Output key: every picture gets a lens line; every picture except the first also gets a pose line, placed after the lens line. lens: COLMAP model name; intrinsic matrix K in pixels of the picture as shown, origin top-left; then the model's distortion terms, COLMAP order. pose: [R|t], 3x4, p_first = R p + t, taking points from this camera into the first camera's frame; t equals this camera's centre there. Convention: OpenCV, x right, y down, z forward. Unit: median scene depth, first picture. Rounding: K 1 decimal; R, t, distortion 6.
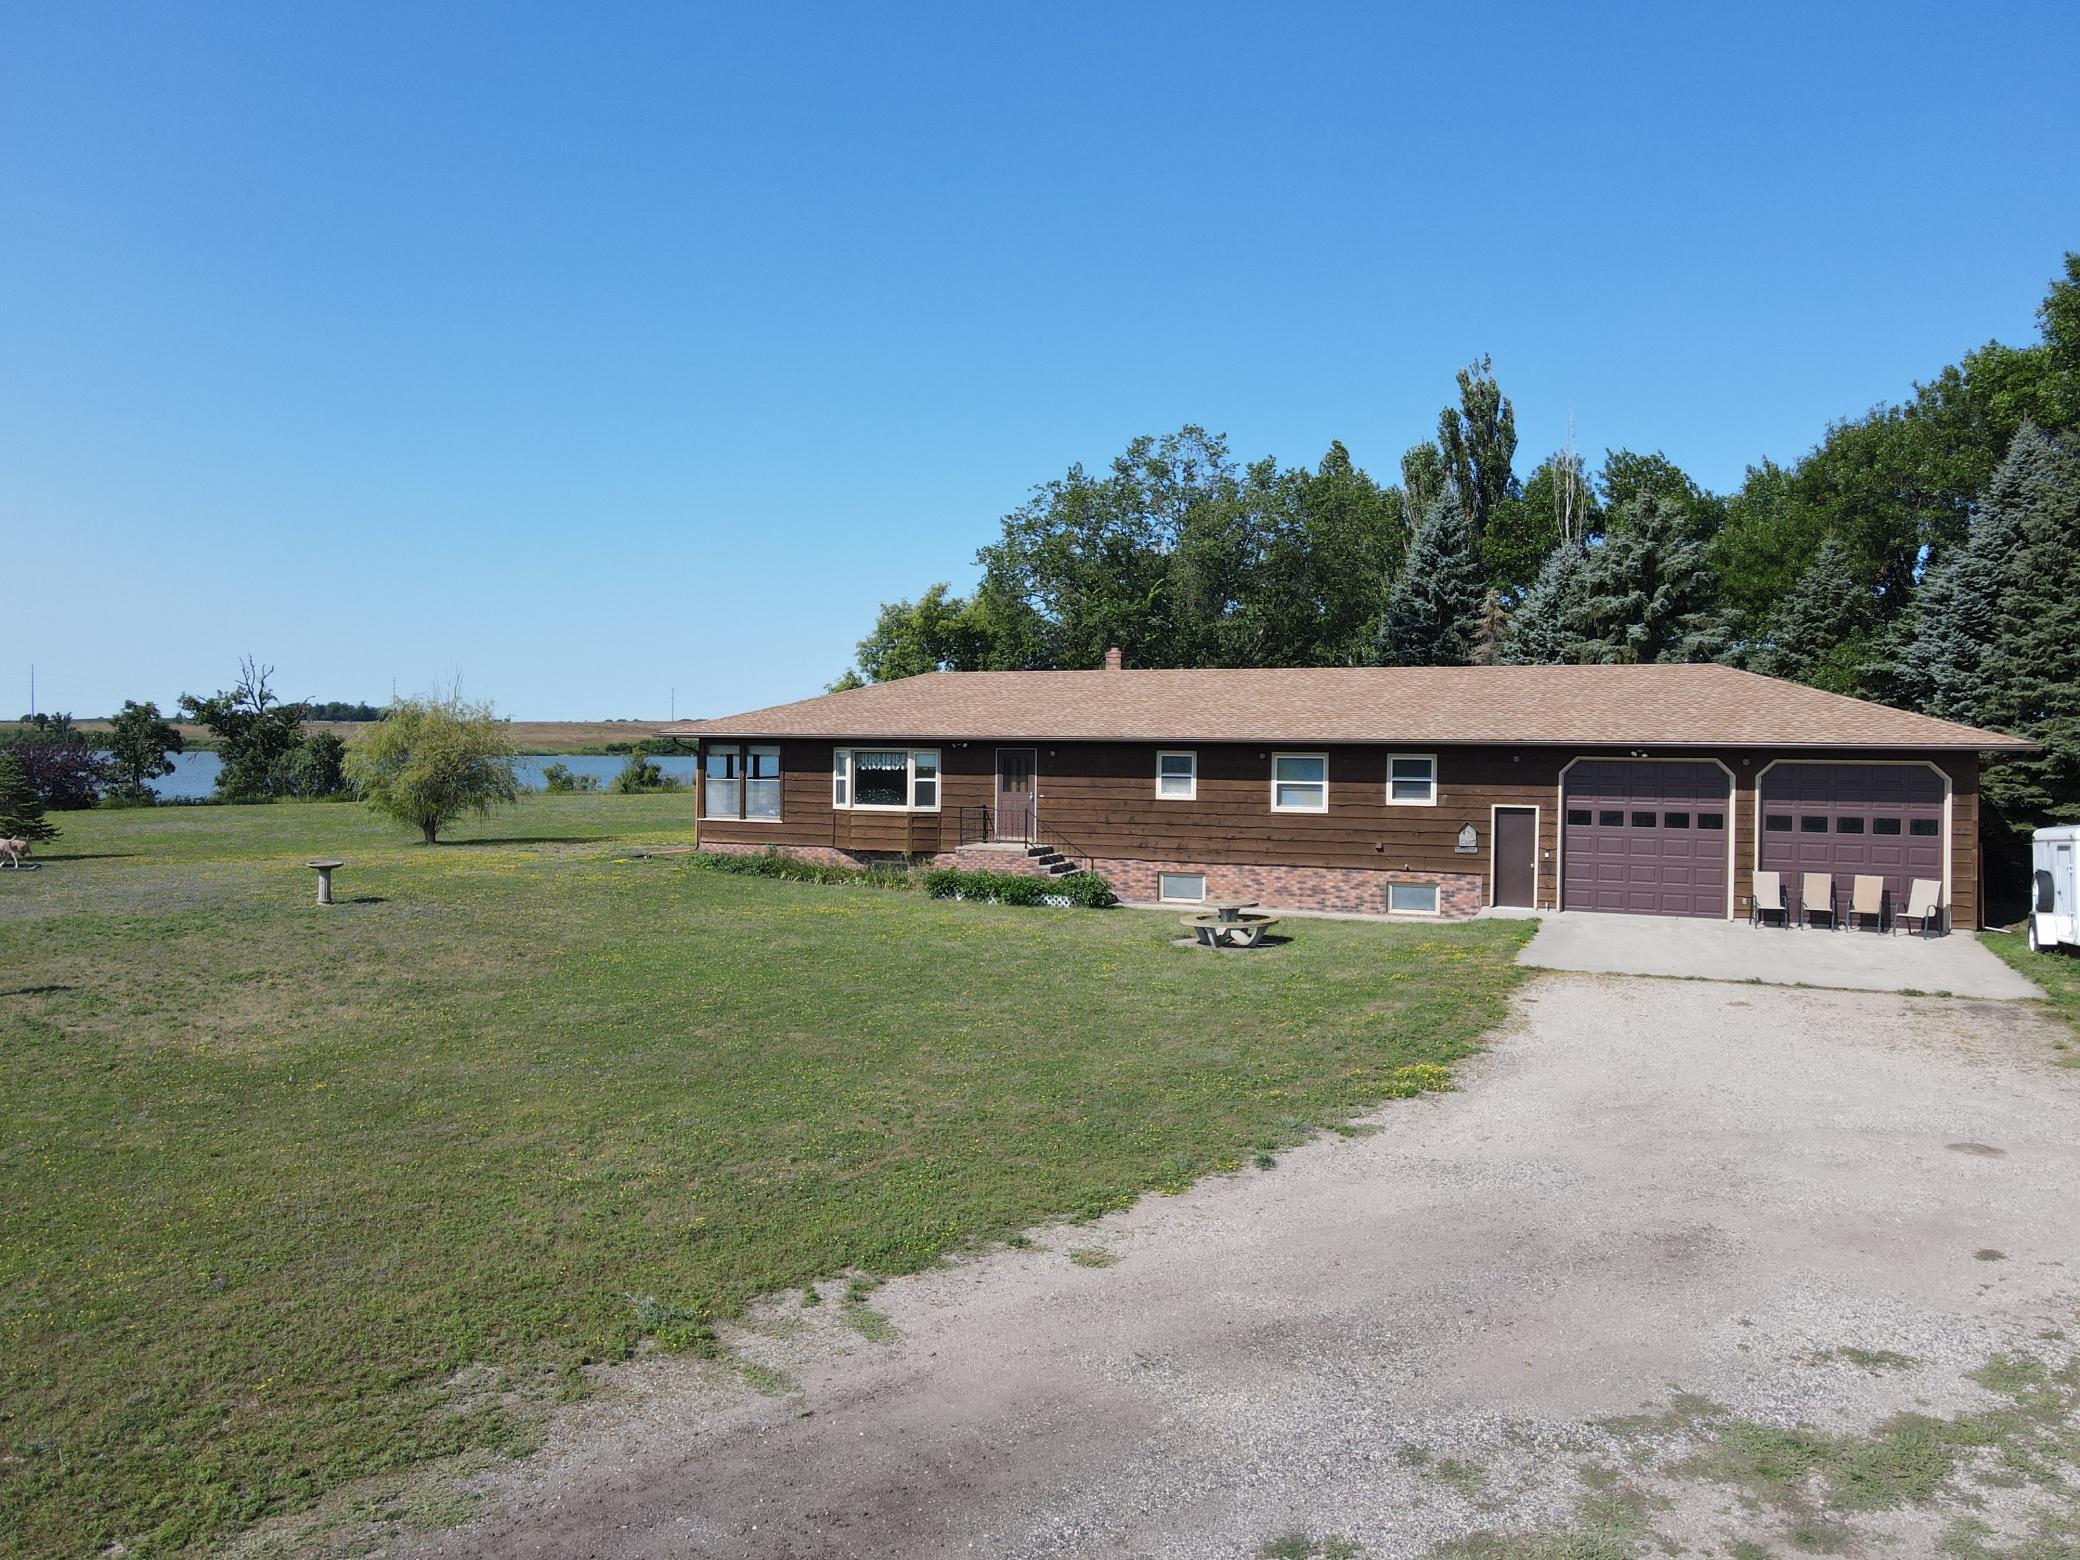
lens RADIAL K [[1526.3, 0, 1044.1], [0, 1526.3, 772.4], [0, 0, 1]] dist [-0.007003, 0.041988]
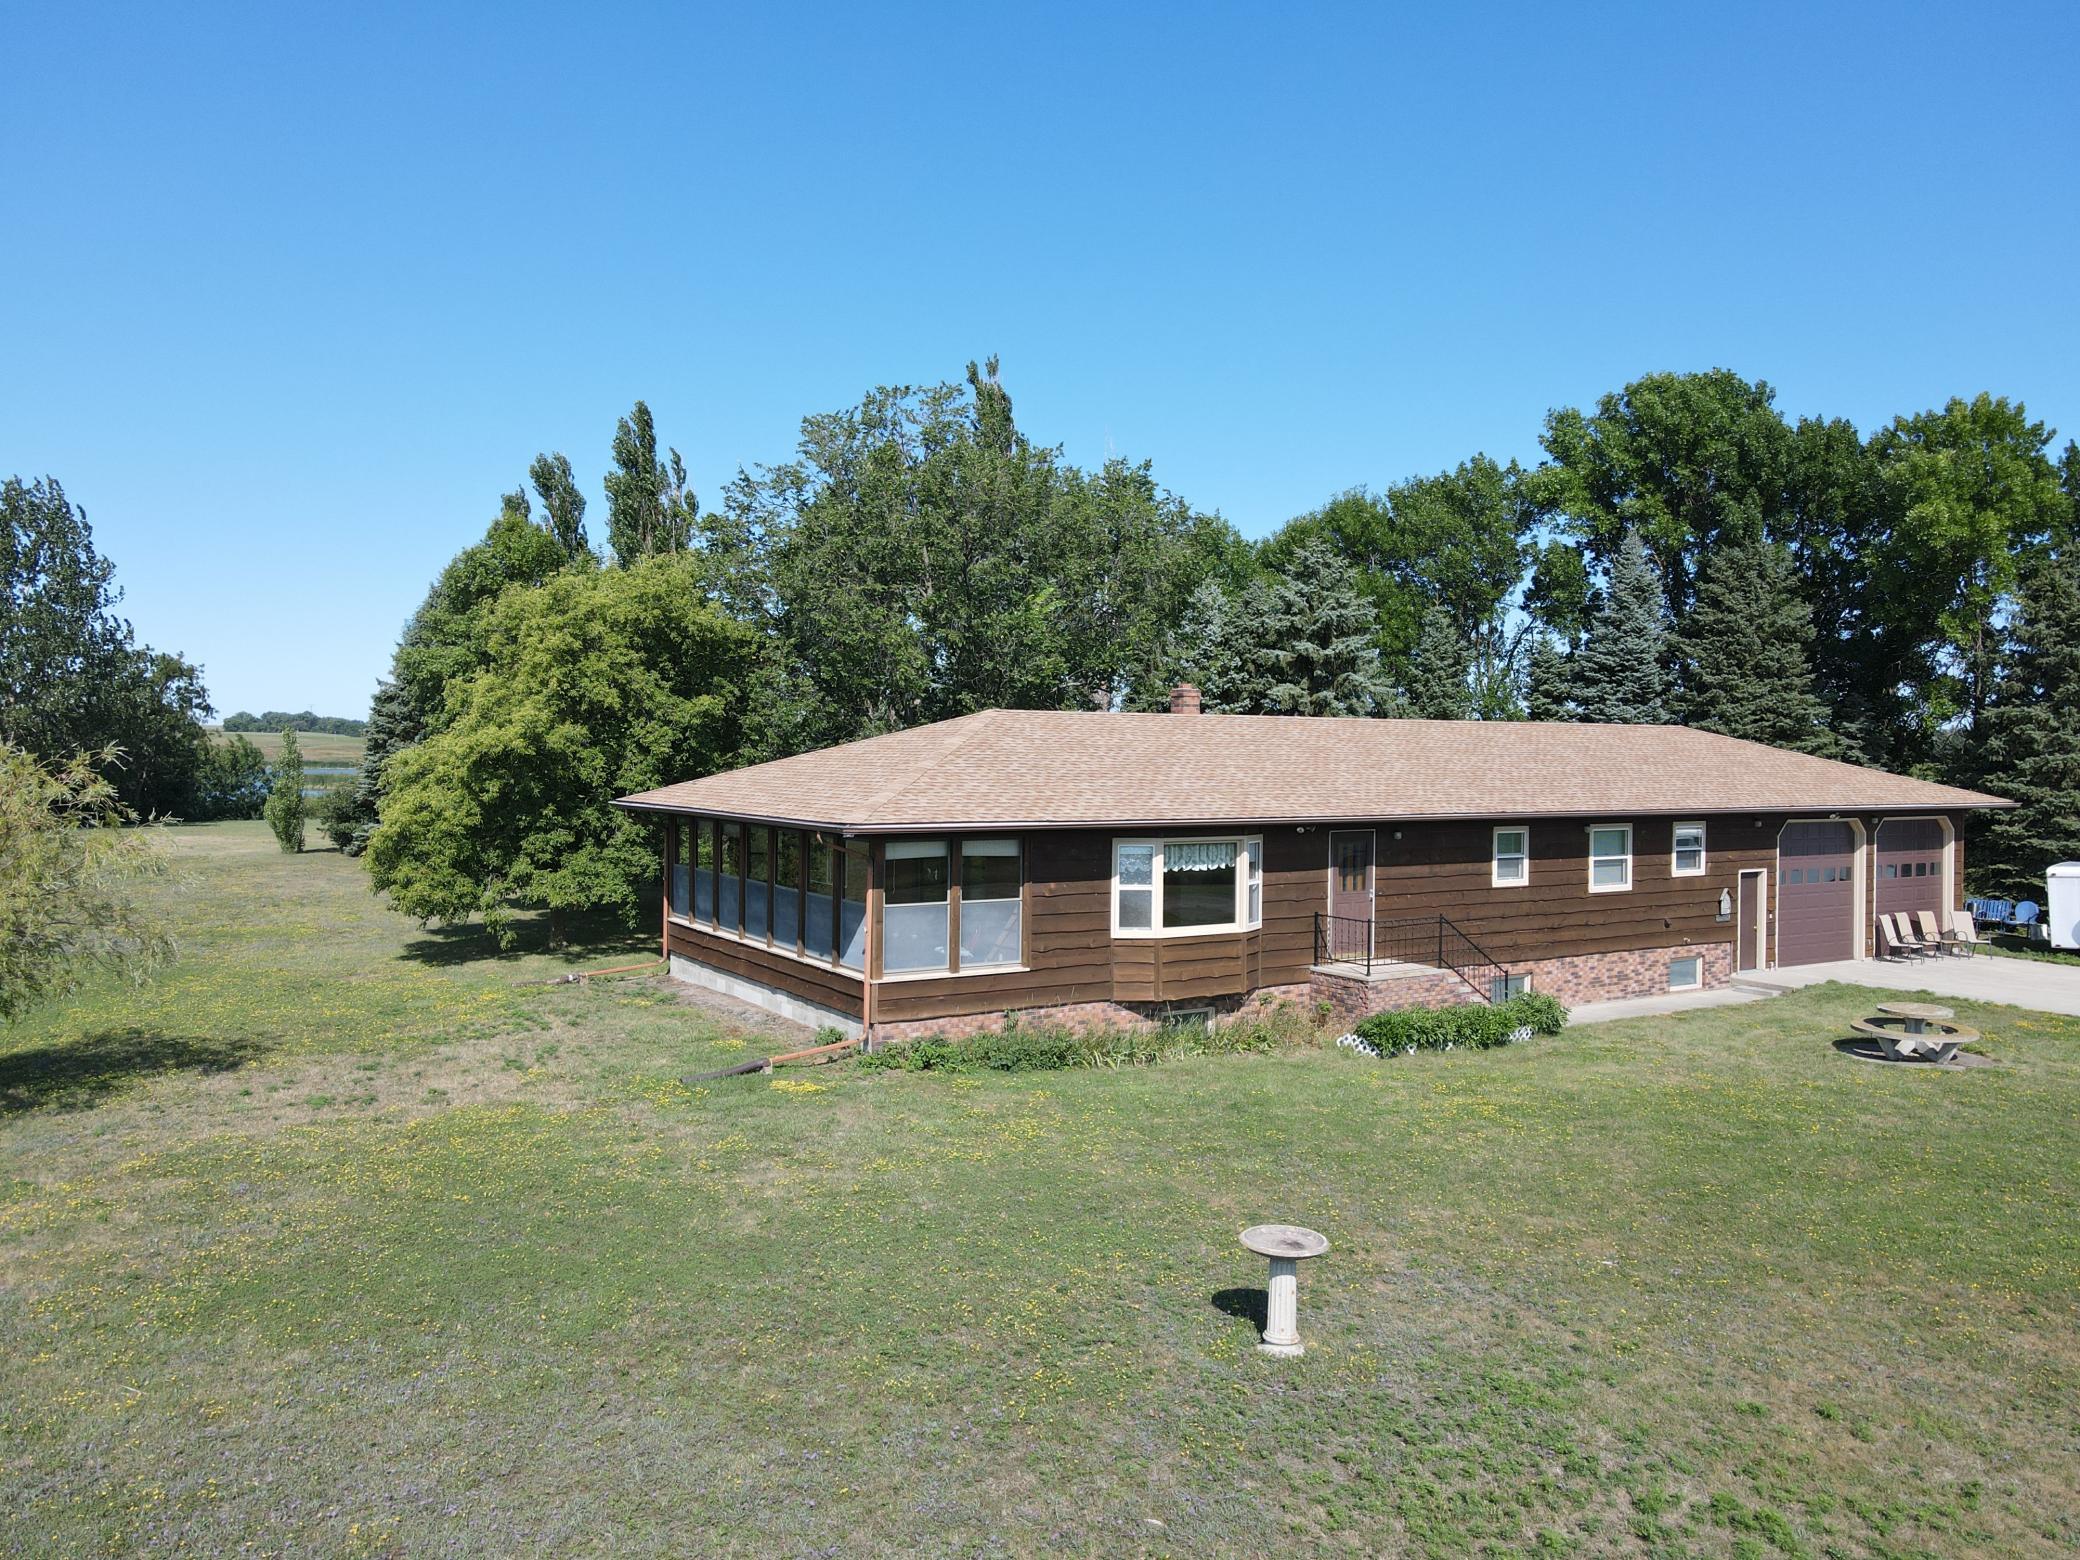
lens RADIAL K [[1529.3, 0, 1056.3], [0, 1529.3, 759.4], [0, 0, 1]] dist [0.001337, 0.060191]
pose [[0.569209, -0.009106, 0.822142, -0.738688], [0.013640, 0.999906, 0.001631, -0.055664], [-0.822080, 0.010286, 0.569280, 0.748340]]
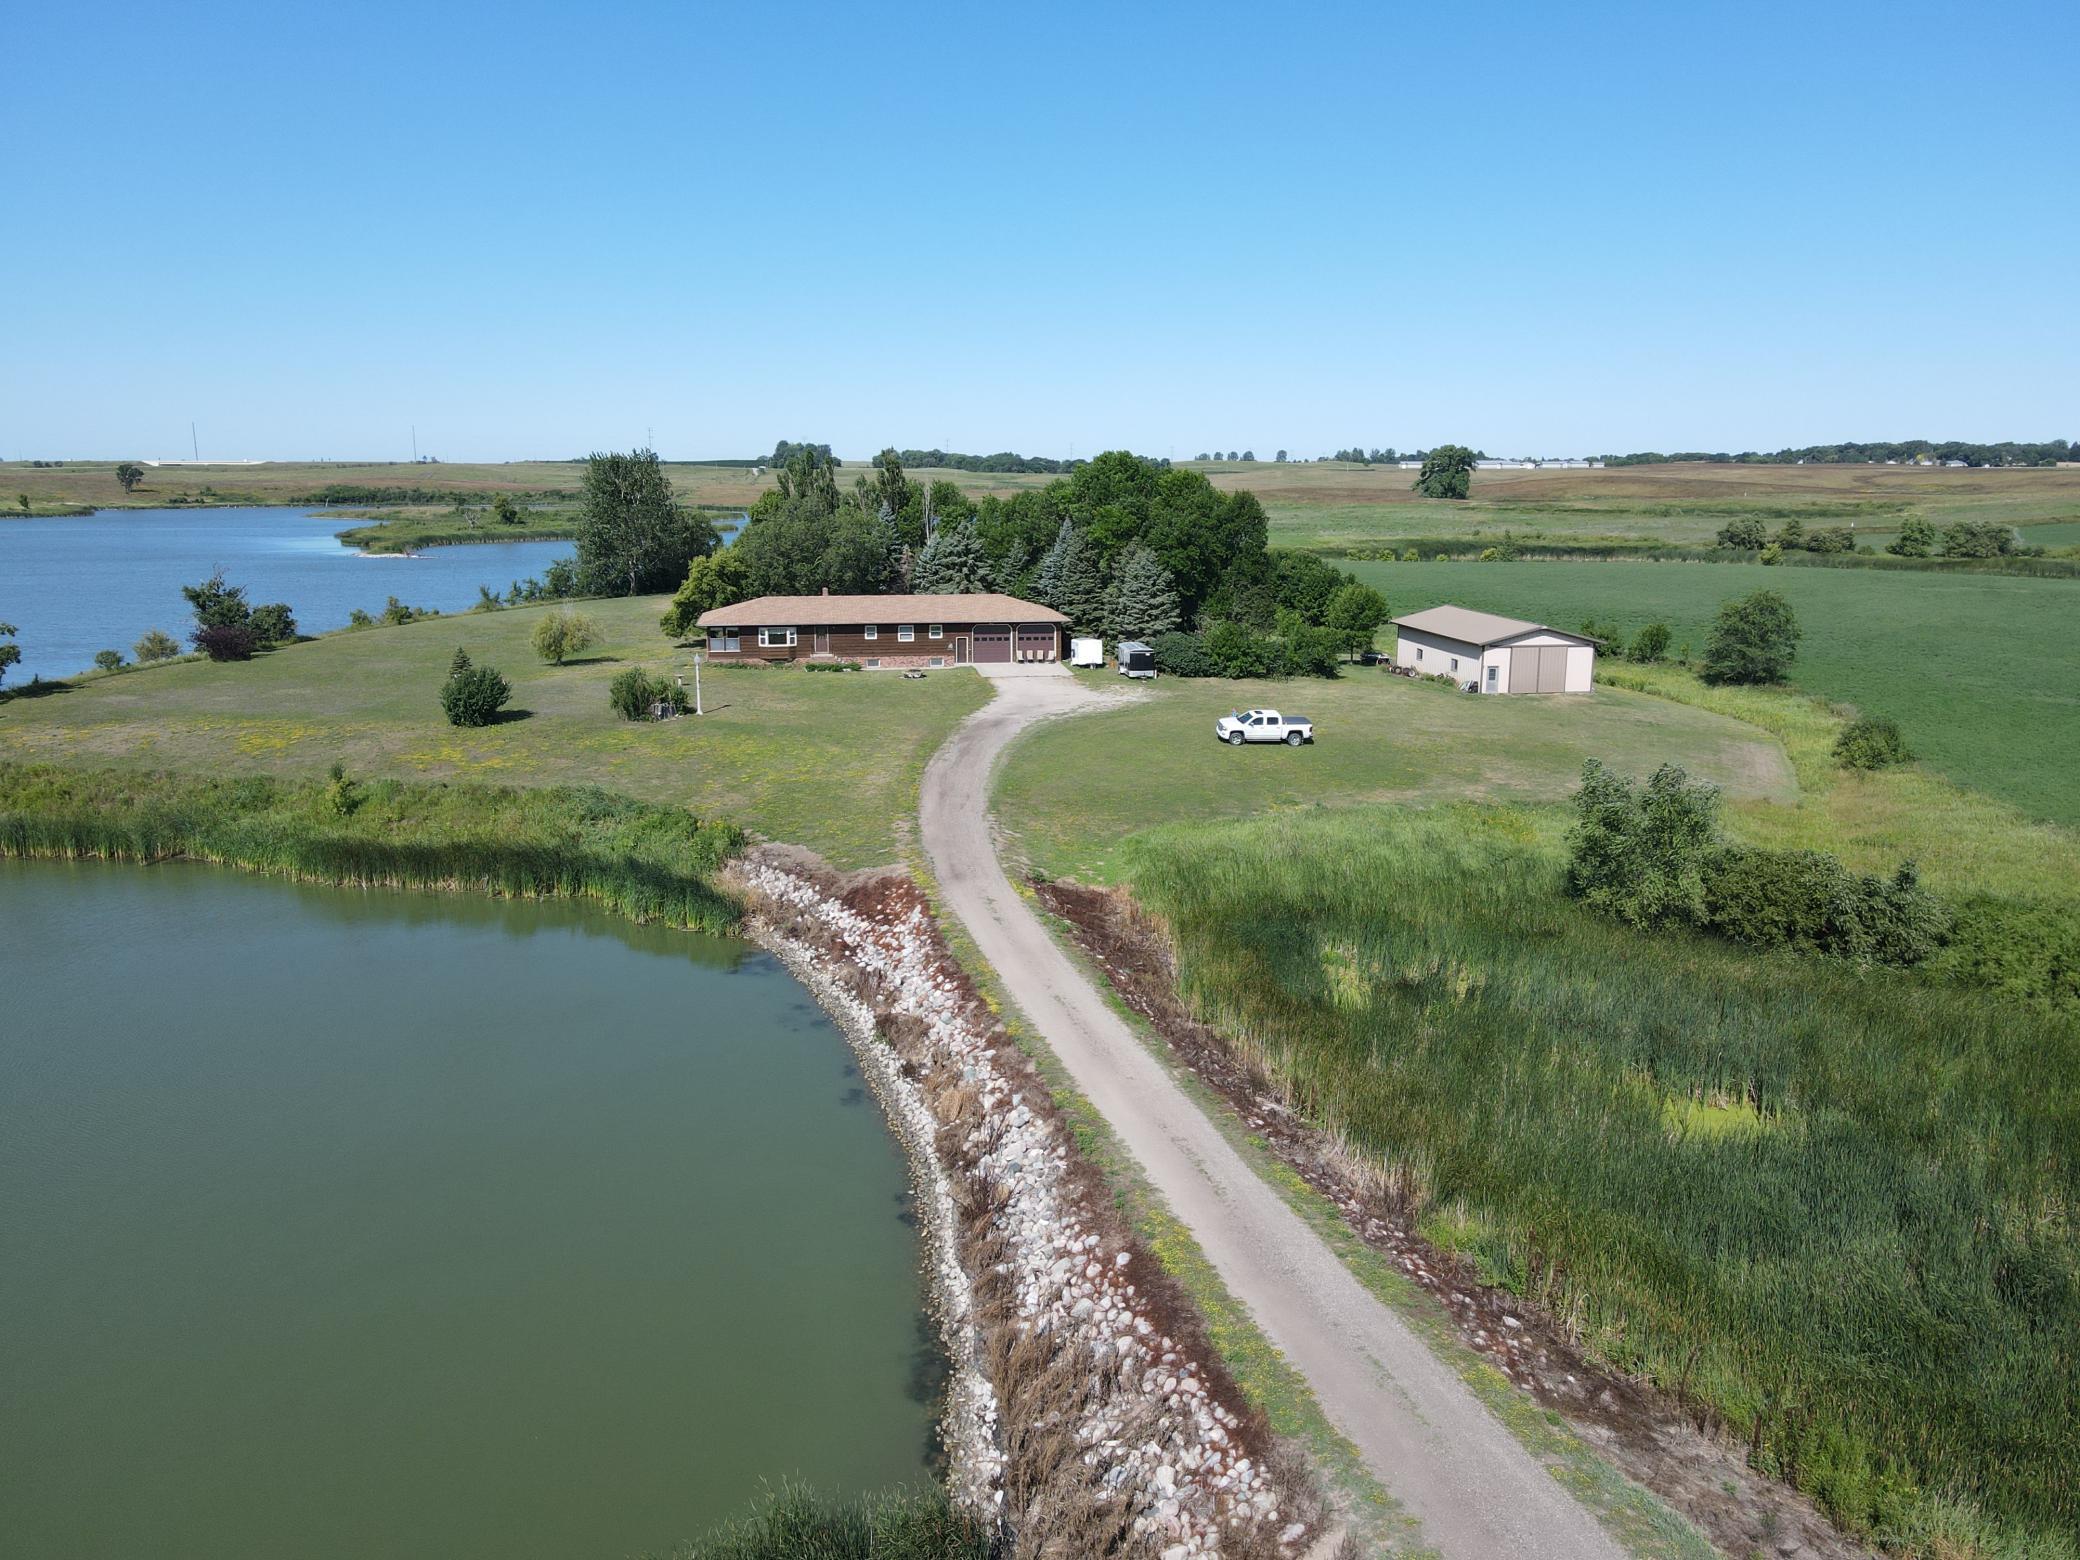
lens RADIAL K [[1526.3, 0, 1044.1], [0, 1526.3, 772.4], [0, 0, 1]] dist [-0.007003, 0.041988]
pose [[0.846538, -0.110647, 0.520702, -1.499216], [0.016381, 0.983111, 0.182275, -0.327725], [-0.532076, -0.145773, 0.834054, -2.294310]]
